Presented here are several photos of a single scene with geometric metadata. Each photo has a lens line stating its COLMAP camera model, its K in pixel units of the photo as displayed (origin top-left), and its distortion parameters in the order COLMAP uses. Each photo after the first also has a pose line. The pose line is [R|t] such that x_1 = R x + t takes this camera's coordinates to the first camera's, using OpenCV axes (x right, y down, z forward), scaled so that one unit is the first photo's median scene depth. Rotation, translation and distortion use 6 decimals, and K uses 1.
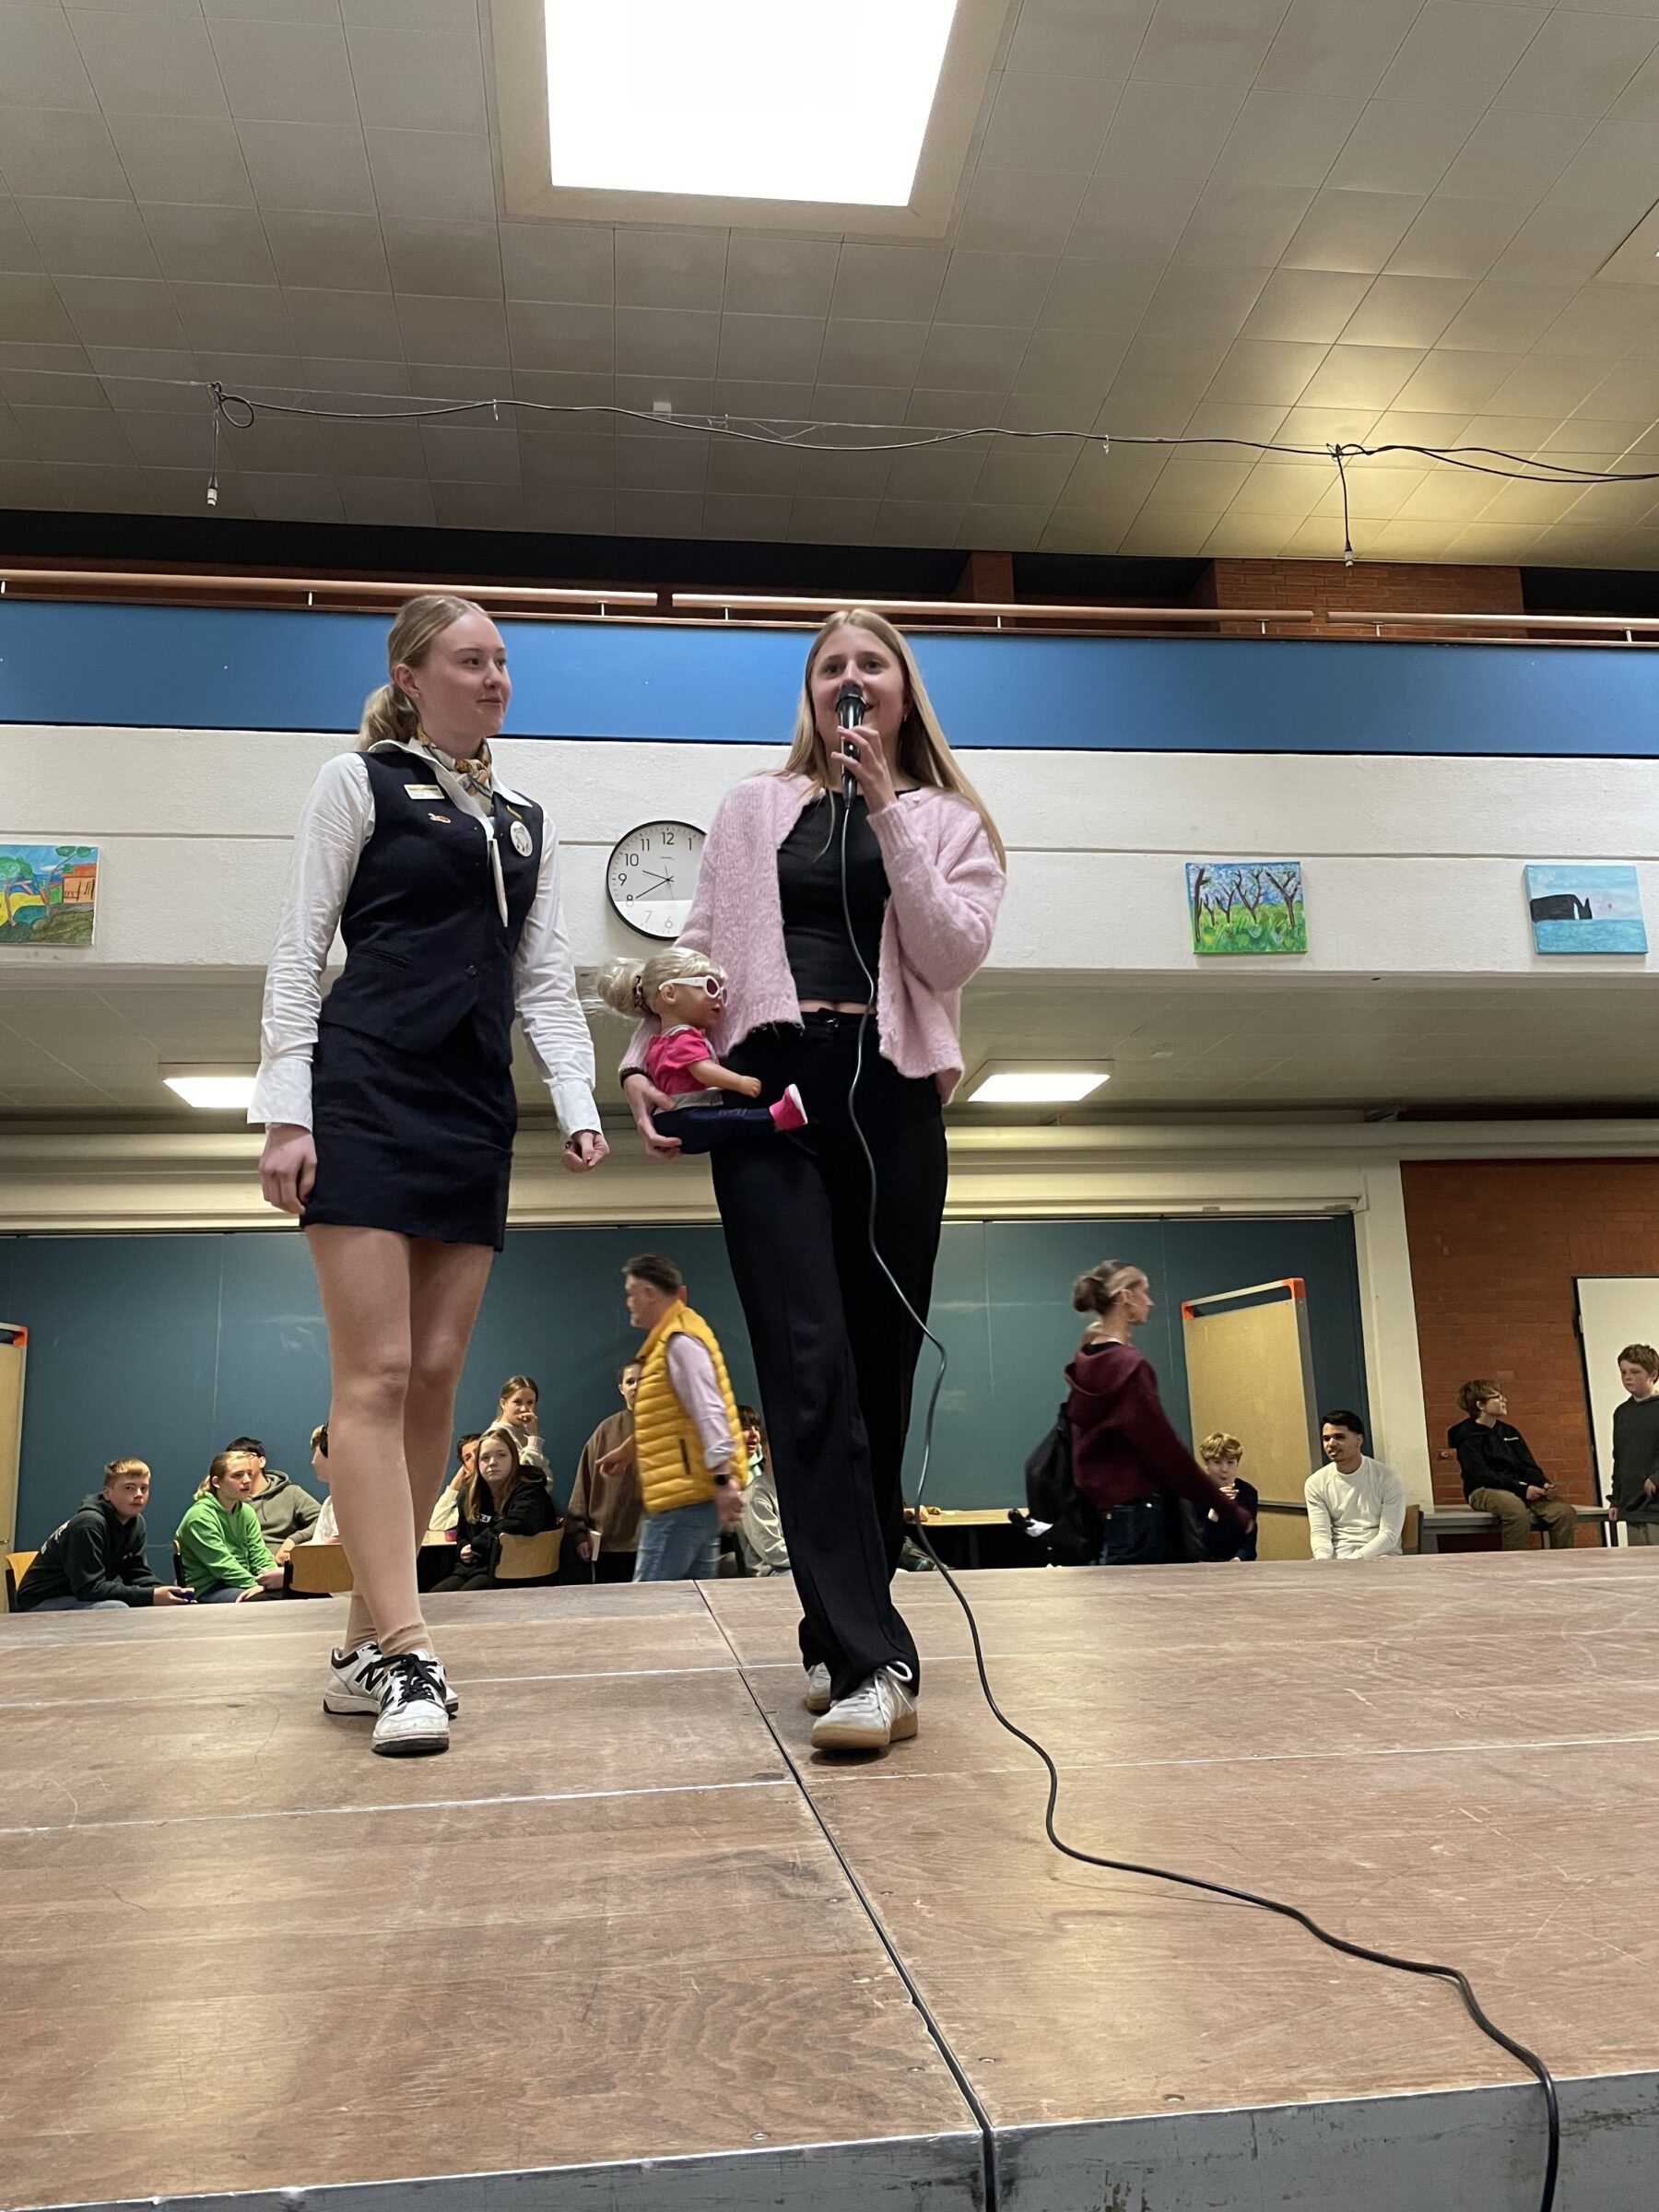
lens RADIAL K [[1667.1, 0, 821.3], [0, 1667.1, 1096.7], [0, 0, 1]] dist [0.091595, -0.118471]
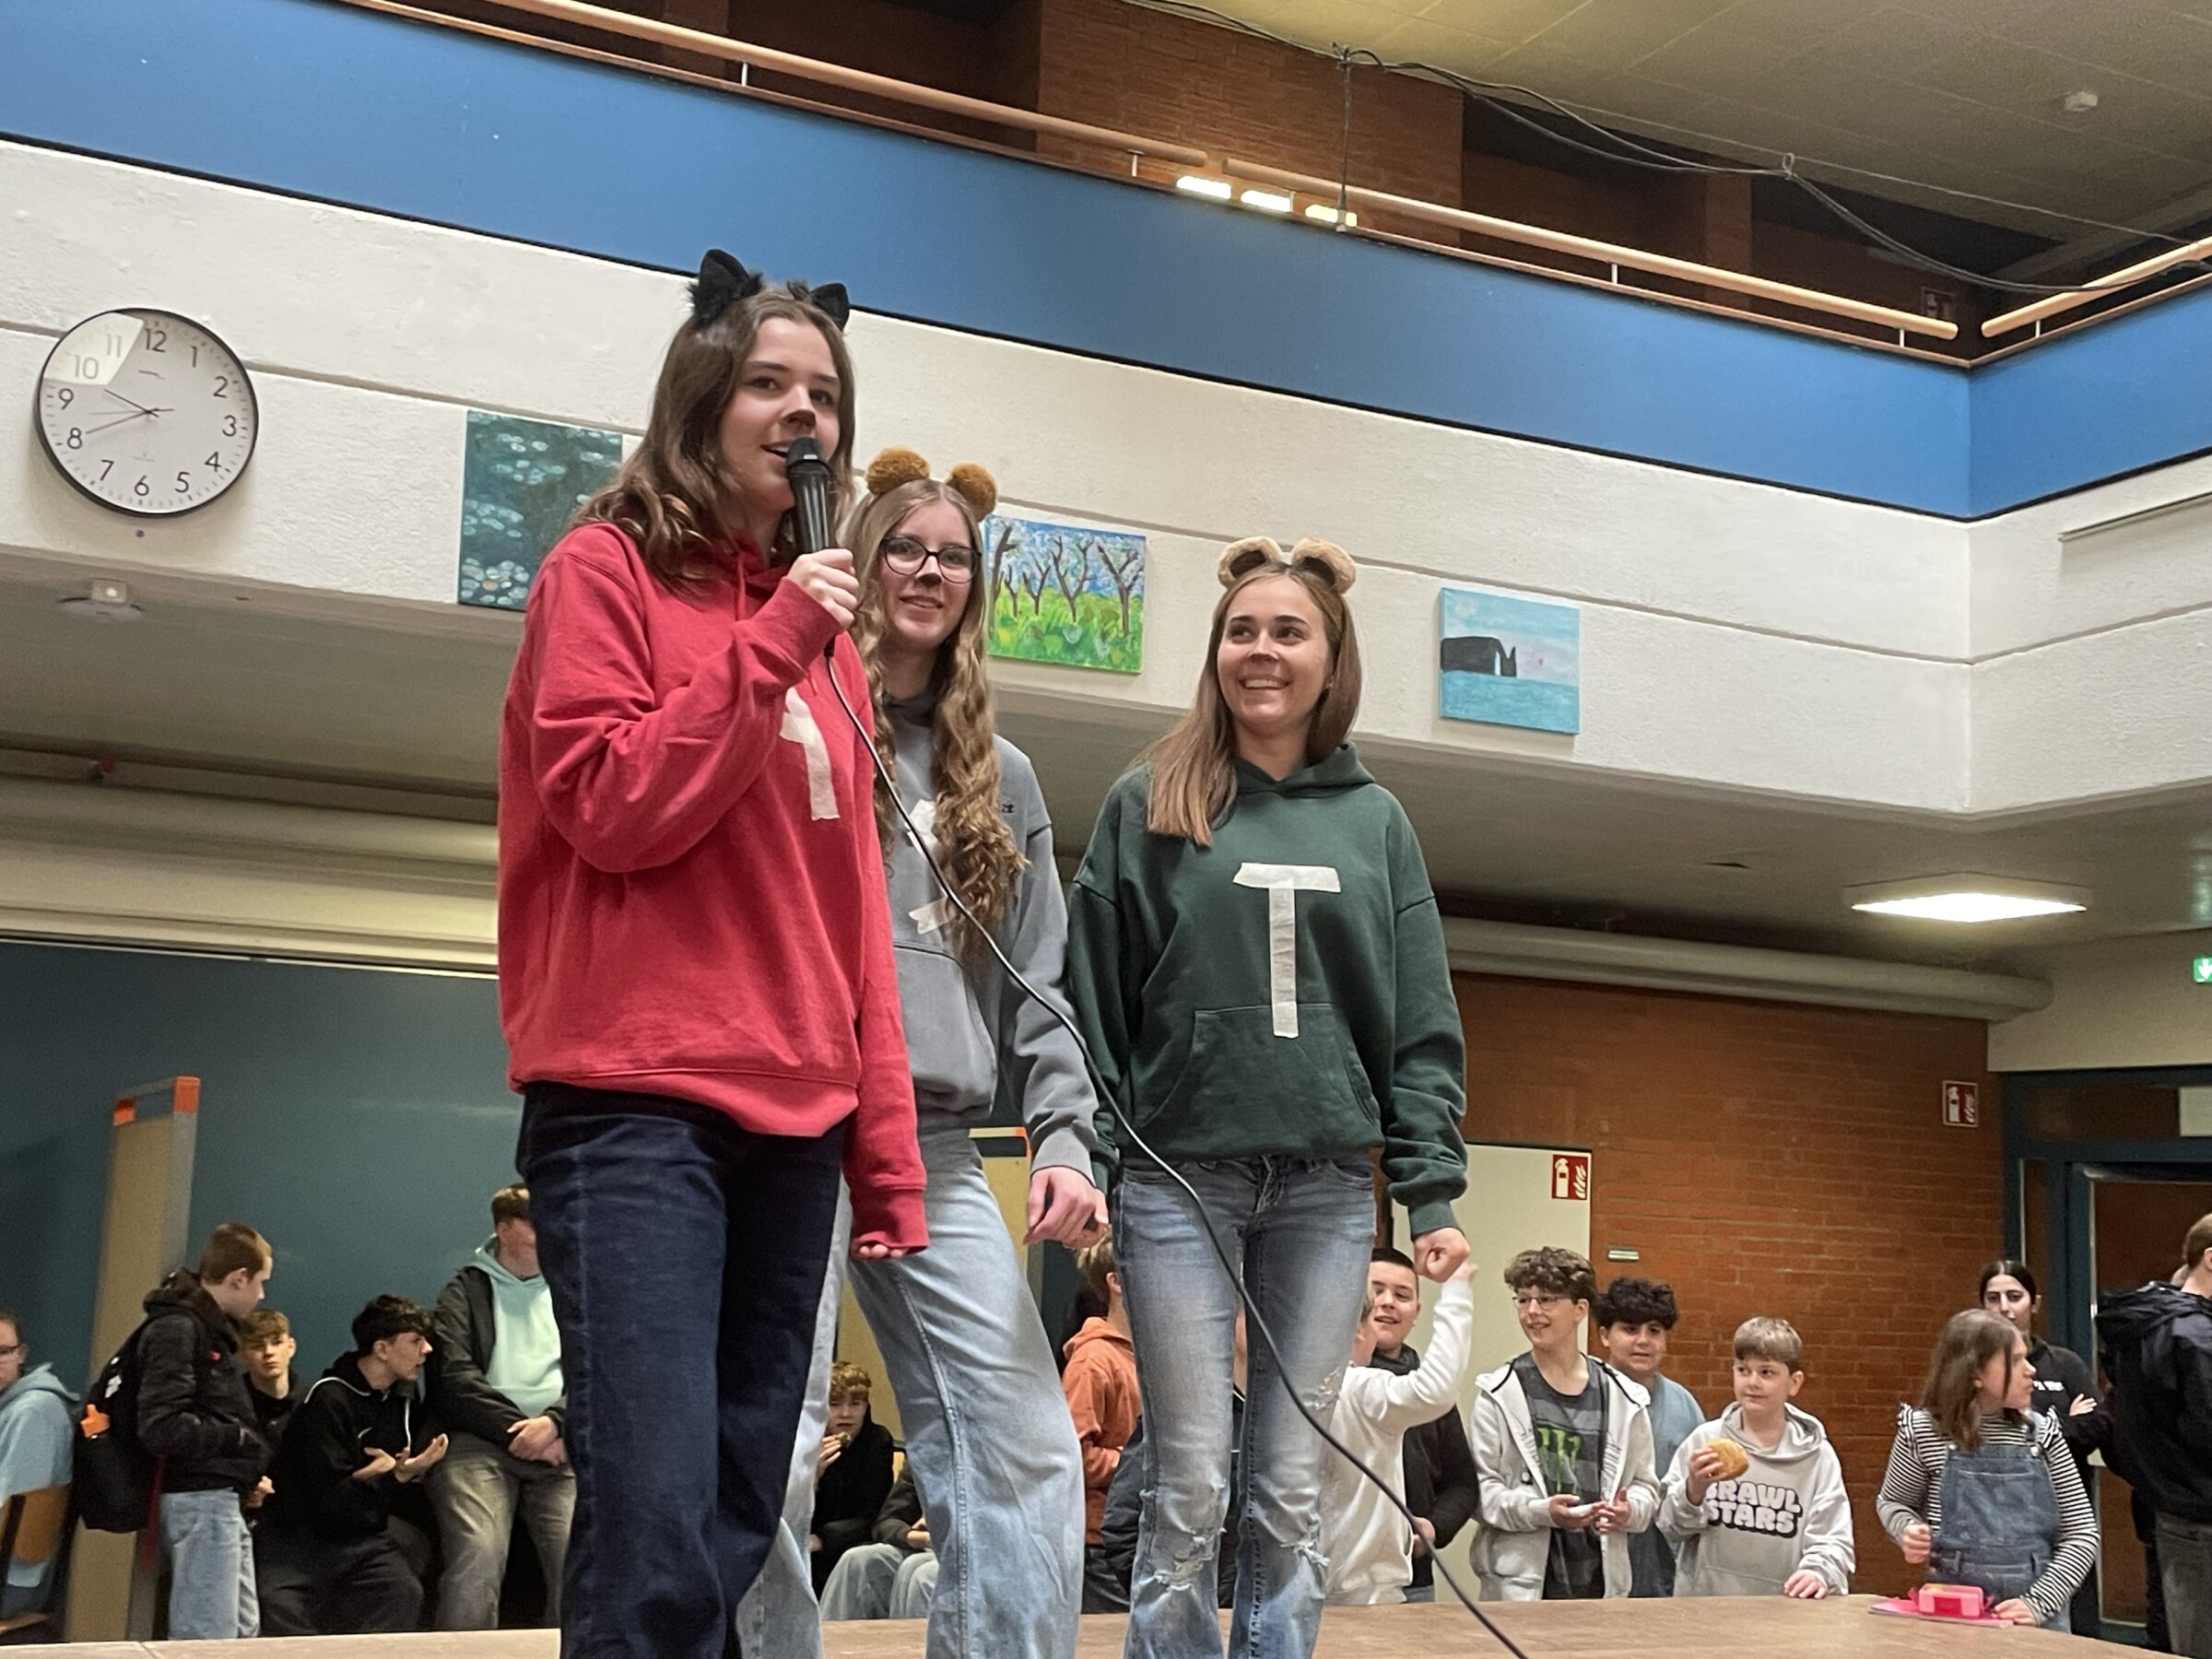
lens RADIAL K [[2777.0, 0, 1090.7], [0, 2777.0, 837.5], [0, 0, 1]] dist [0.082048, 0.000000]
pose [[0.938821, 0.114277, 0.324895, -0.084351], [-0.134267, 0.990149, 0.039712, -0.065831], [-0.317156, -0.080905, 0.944916, -0.045363]]
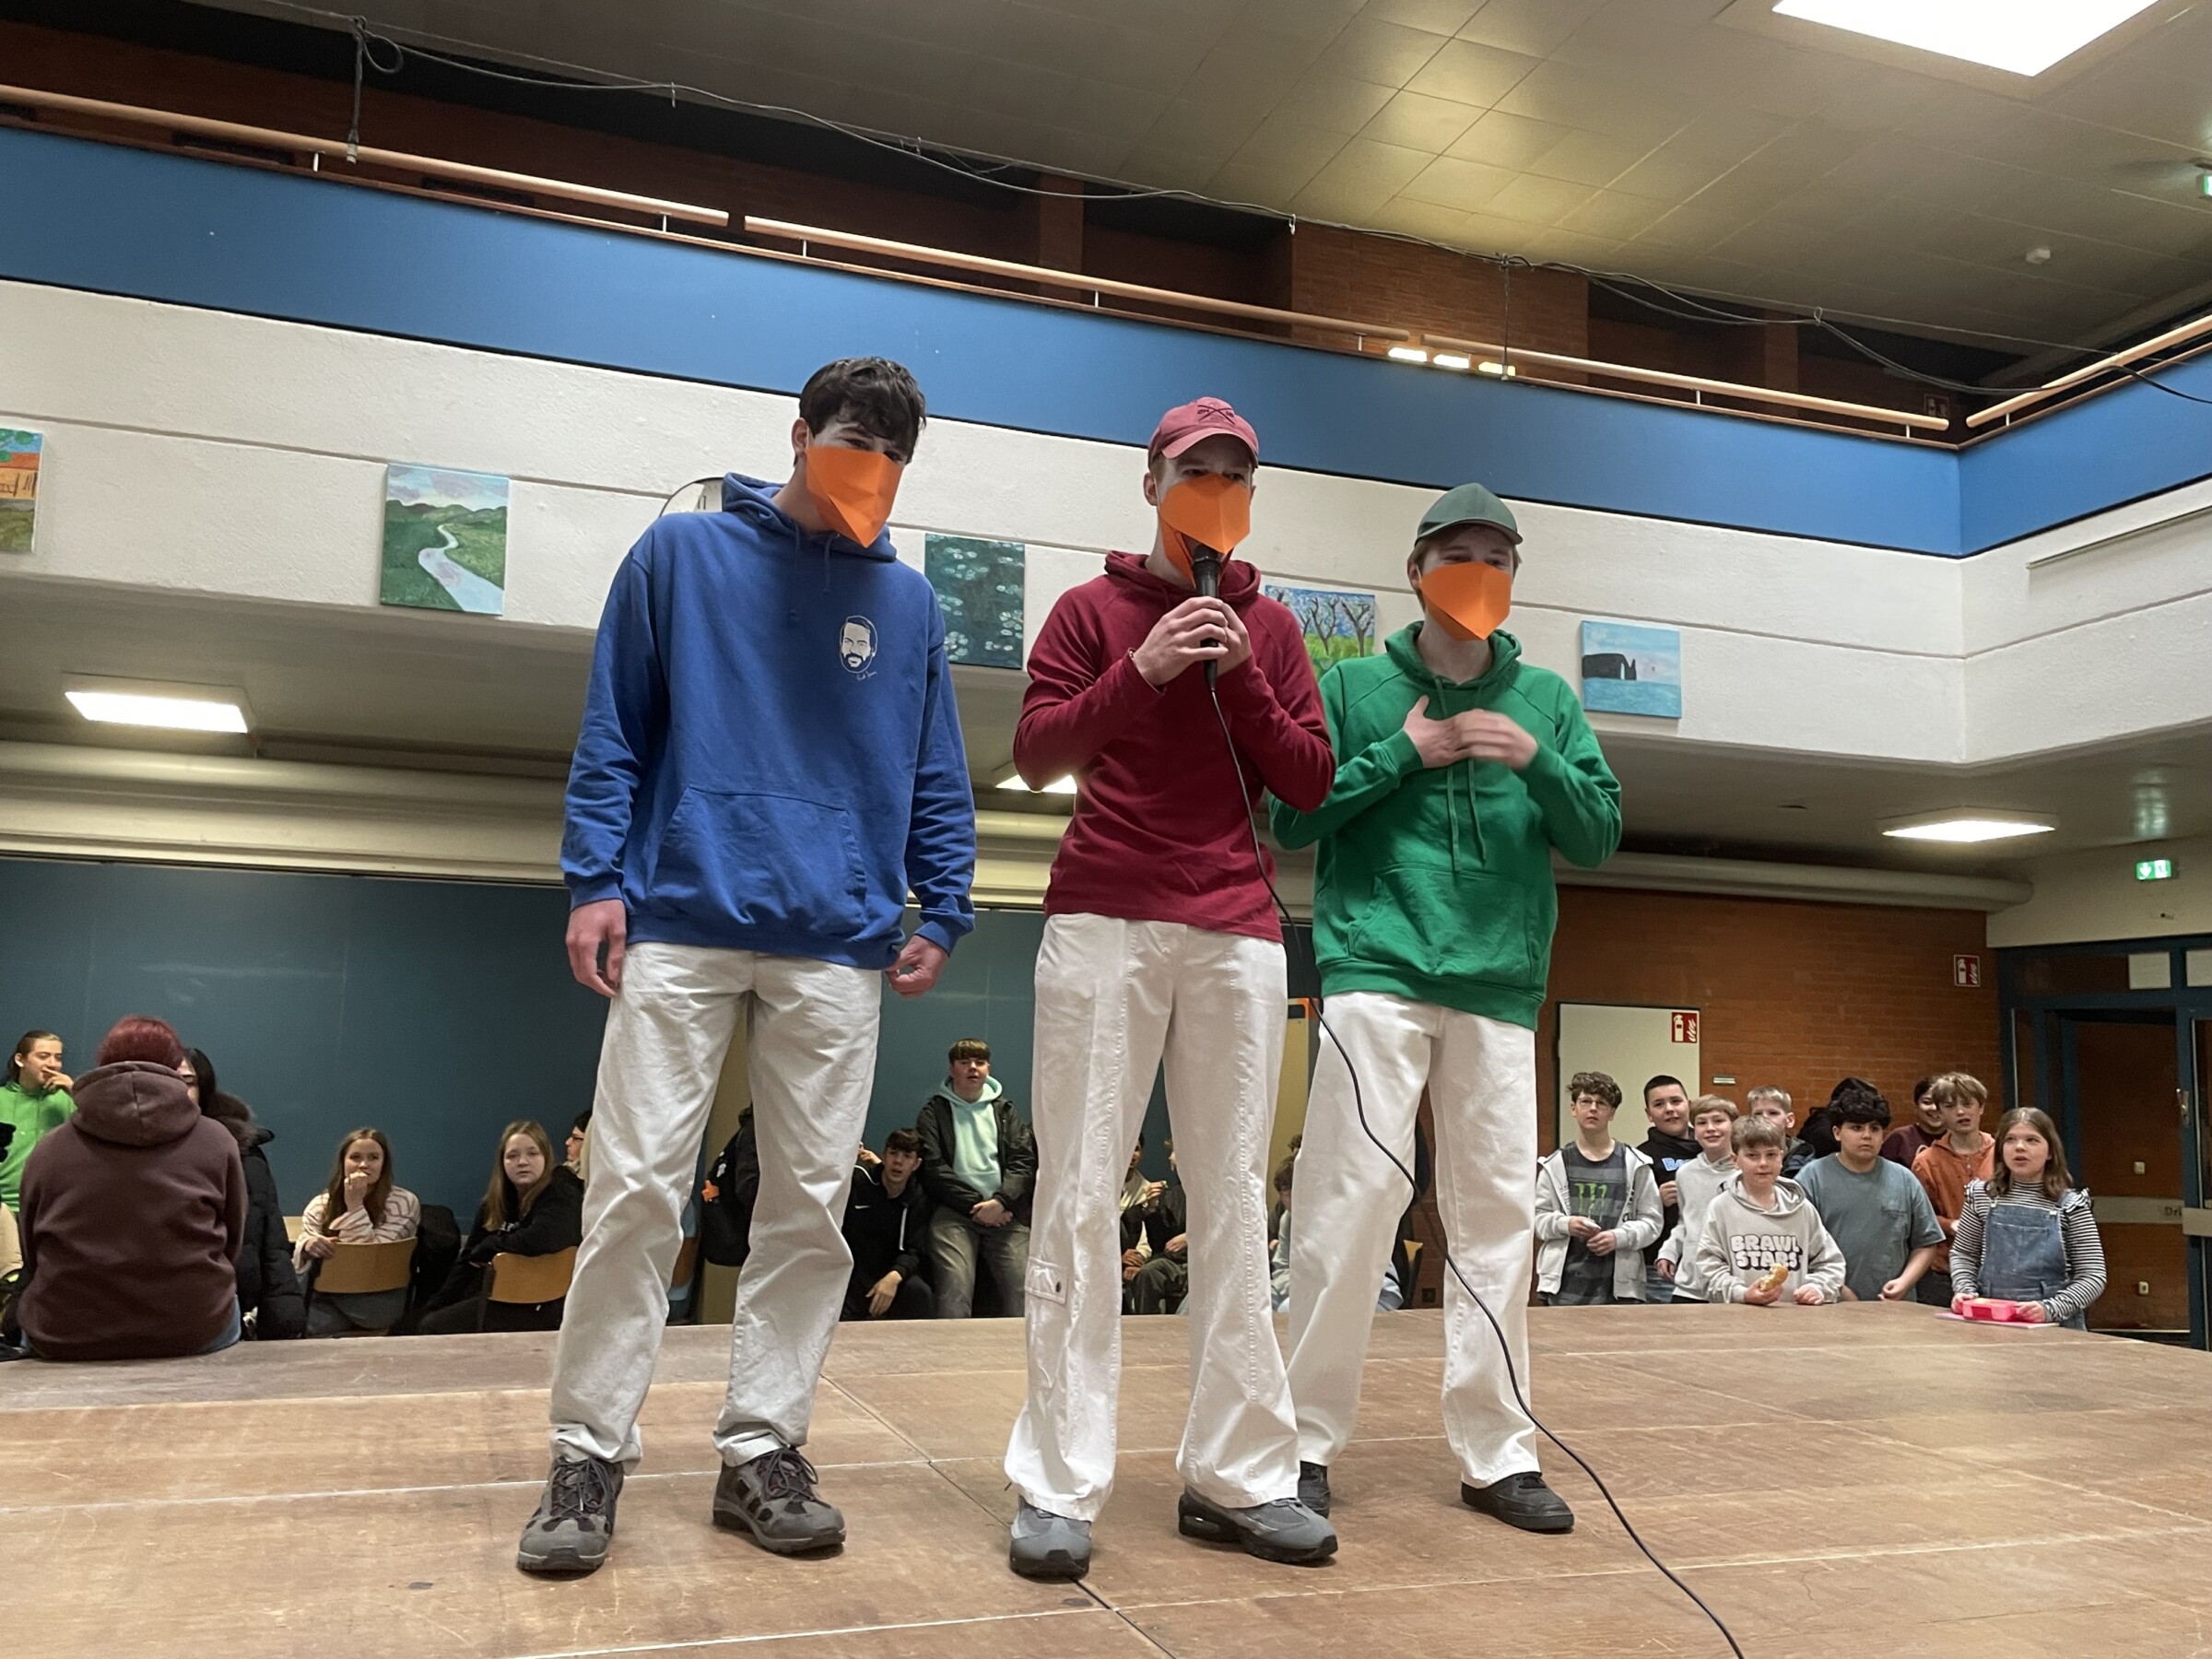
lens RADIAL K [[1903.9, 0, 1129.9], [0, 1903.9, 850.8], [0, 0, 1]] dist [0.095351, -0.125893]
pose [[0.971907, 0.078283, 0.221967, -0.095889], [-0.096331, 0.992766, 0.071667, -0.060718], [-0.214751, -0.091036, 0.972417, -0.073030]]
